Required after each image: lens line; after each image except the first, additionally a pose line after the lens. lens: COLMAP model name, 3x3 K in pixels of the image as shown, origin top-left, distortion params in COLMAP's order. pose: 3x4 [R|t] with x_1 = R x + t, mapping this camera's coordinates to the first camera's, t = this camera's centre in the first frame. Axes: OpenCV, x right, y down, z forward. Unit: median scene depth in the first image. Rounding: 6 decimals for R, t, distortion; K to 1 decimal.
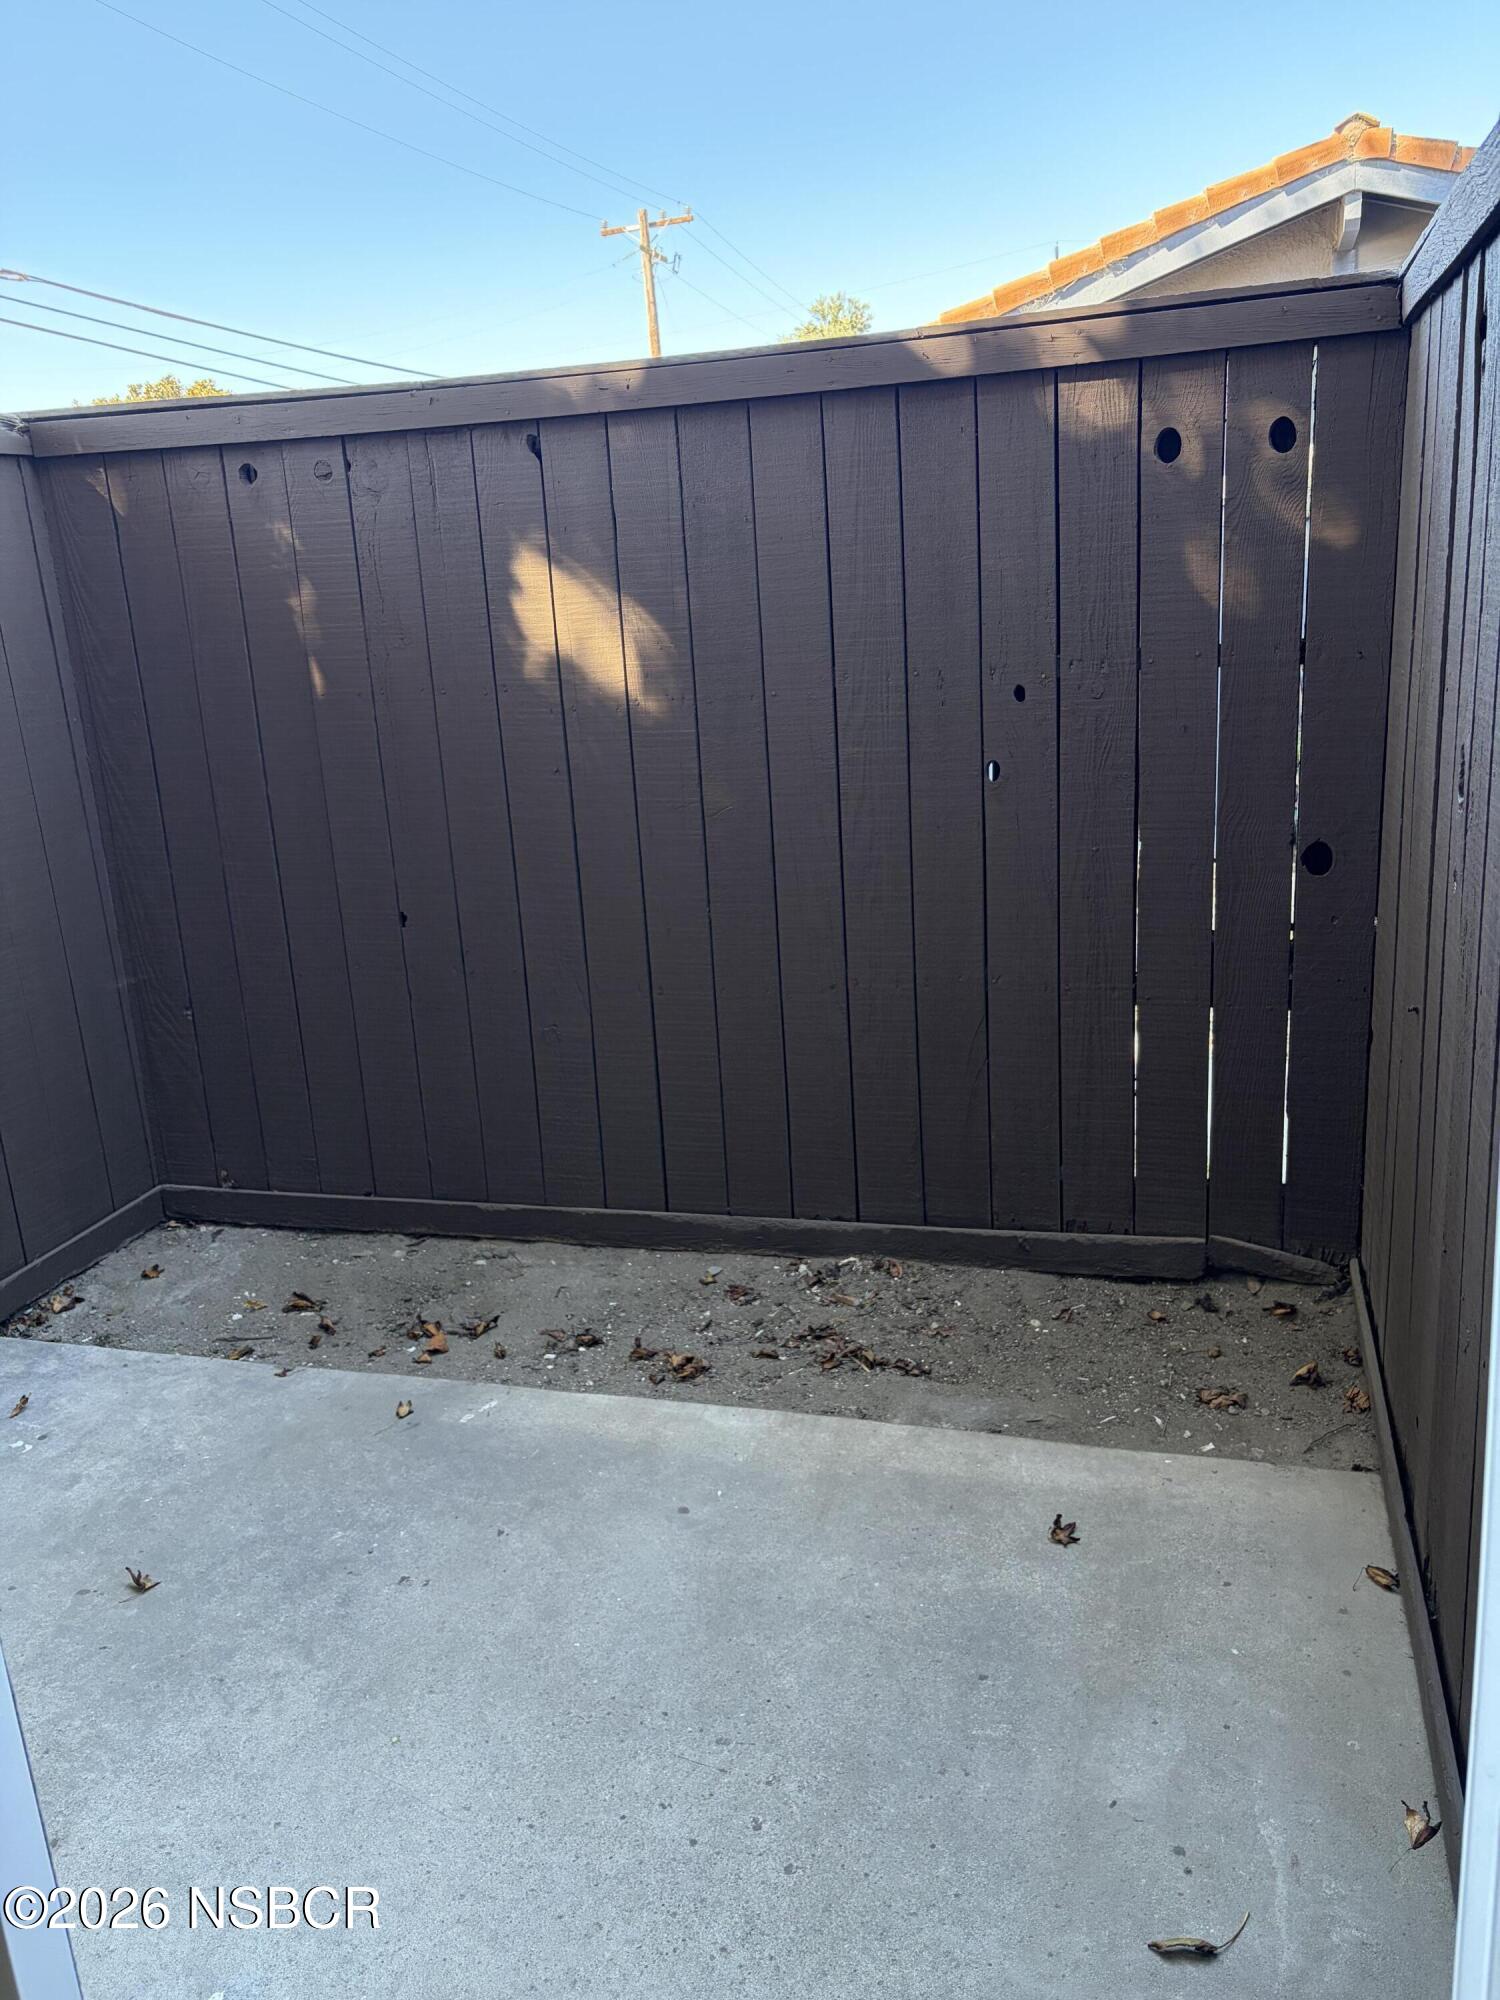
lens RADIAL K [[1504.6, 0, 750.0], [0, 1504.6, 1000.0], [0, 0, 1]] dist [0.010143, 0.004118]
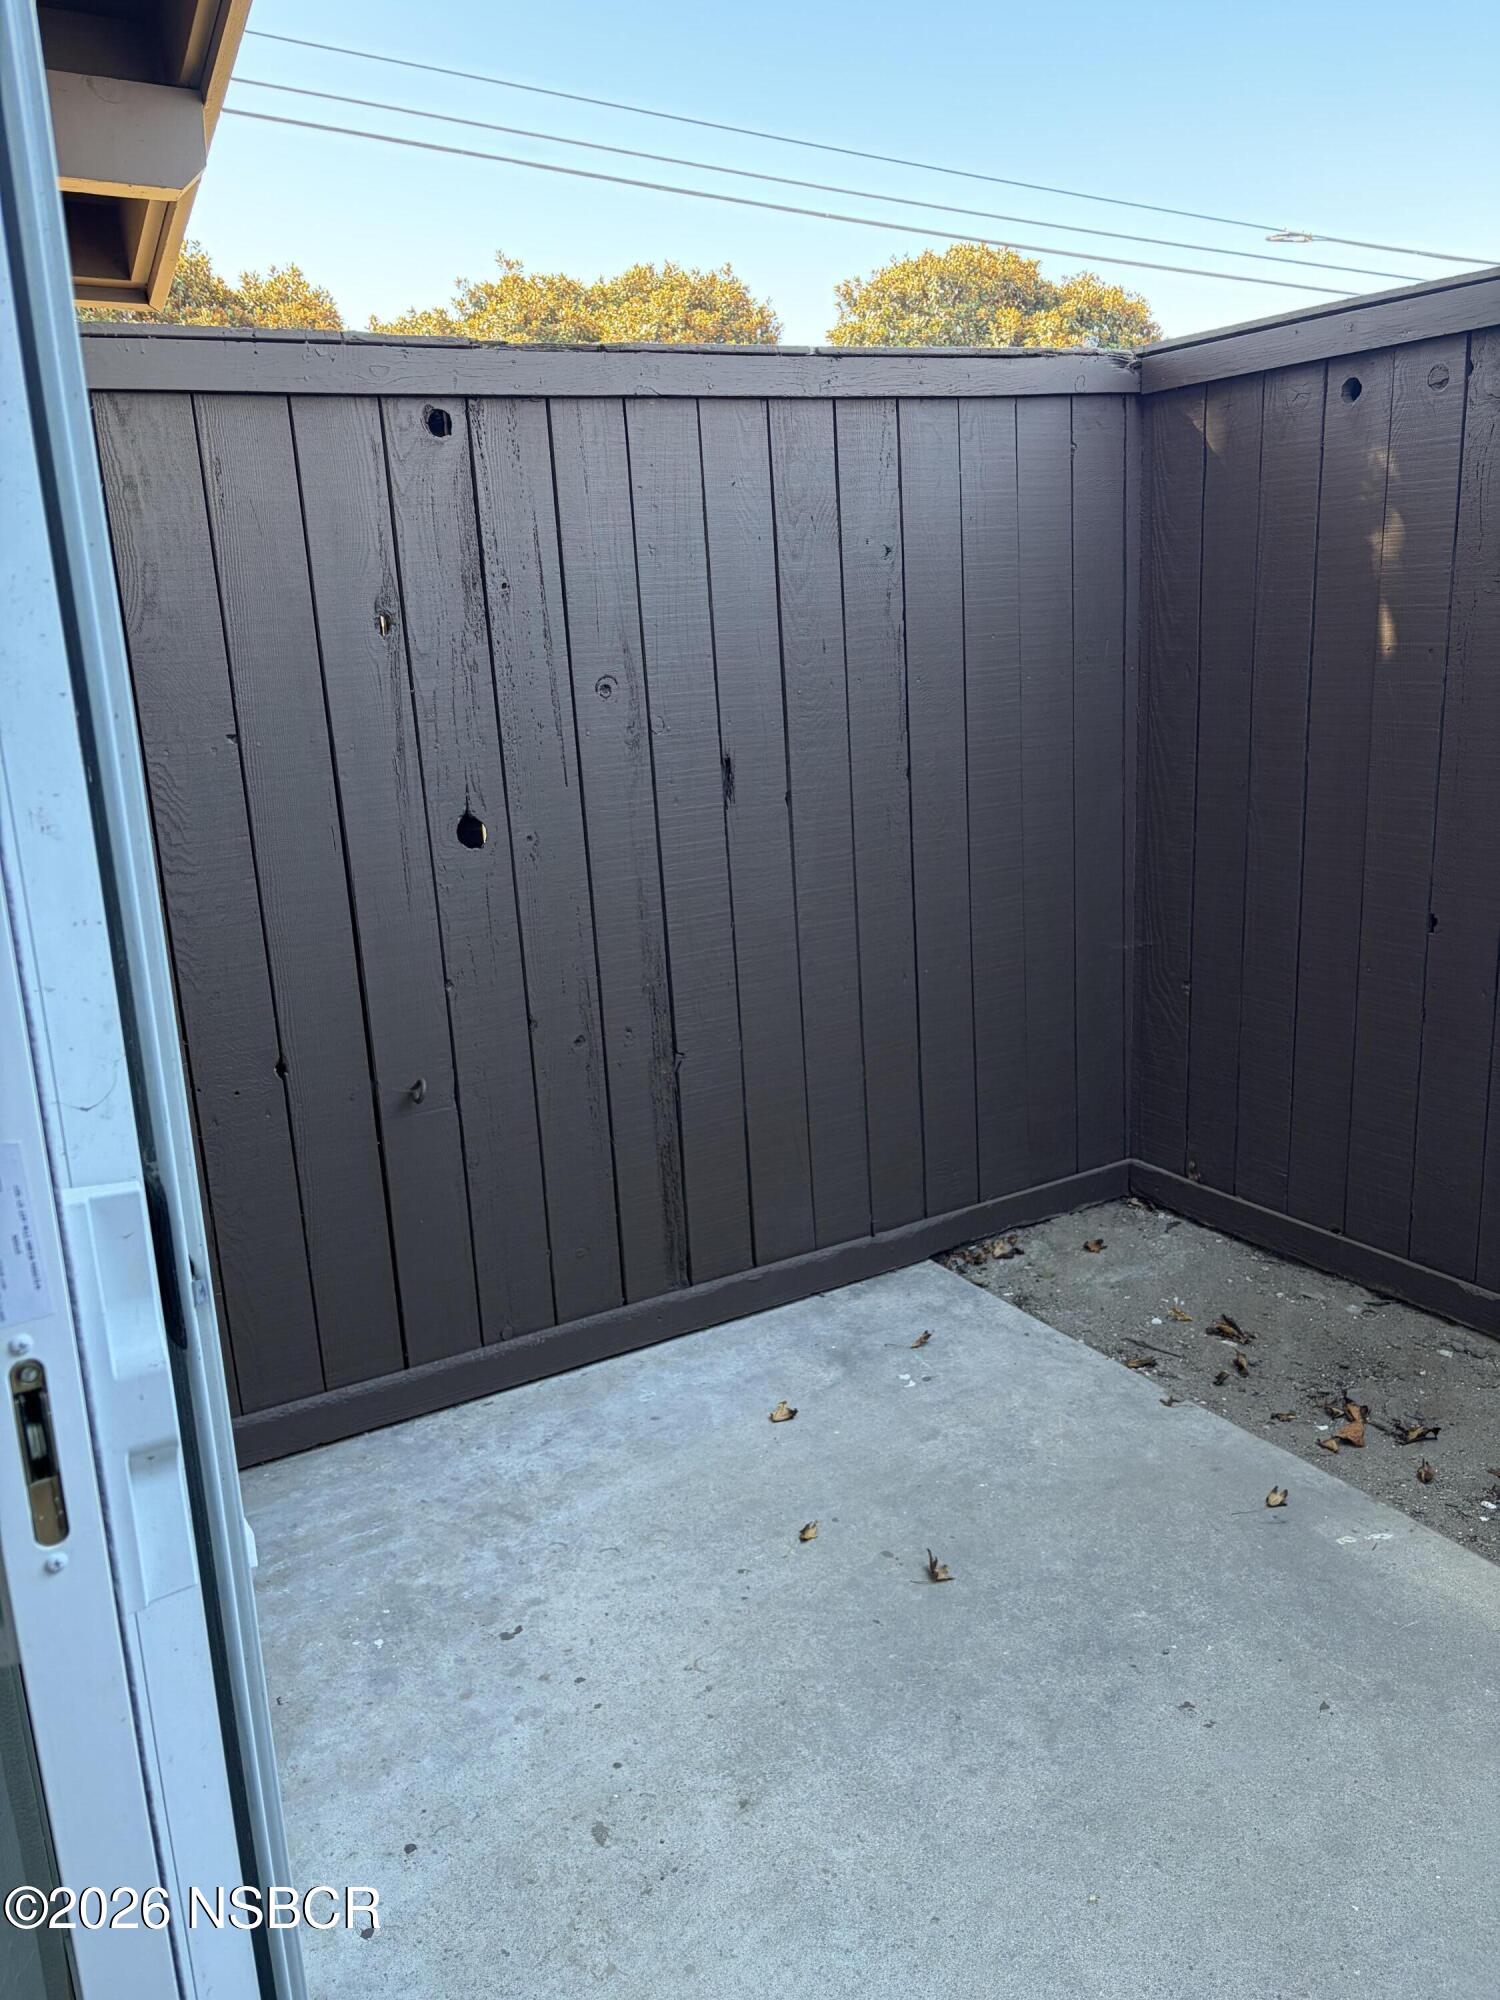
lens RADIAL K [[1504.6, 0, 750.0], [0, 1504.6, 1000.0], [0, 0, 1]] dist [0.010143, 0.004118]
pose [[0.729417, 0.182947, -0.659152, 0.051979], [-0.166974, 0.982045, 0.087792, -0.023062], [0.663378, 0.046024, 0.746868, 0.139088]]
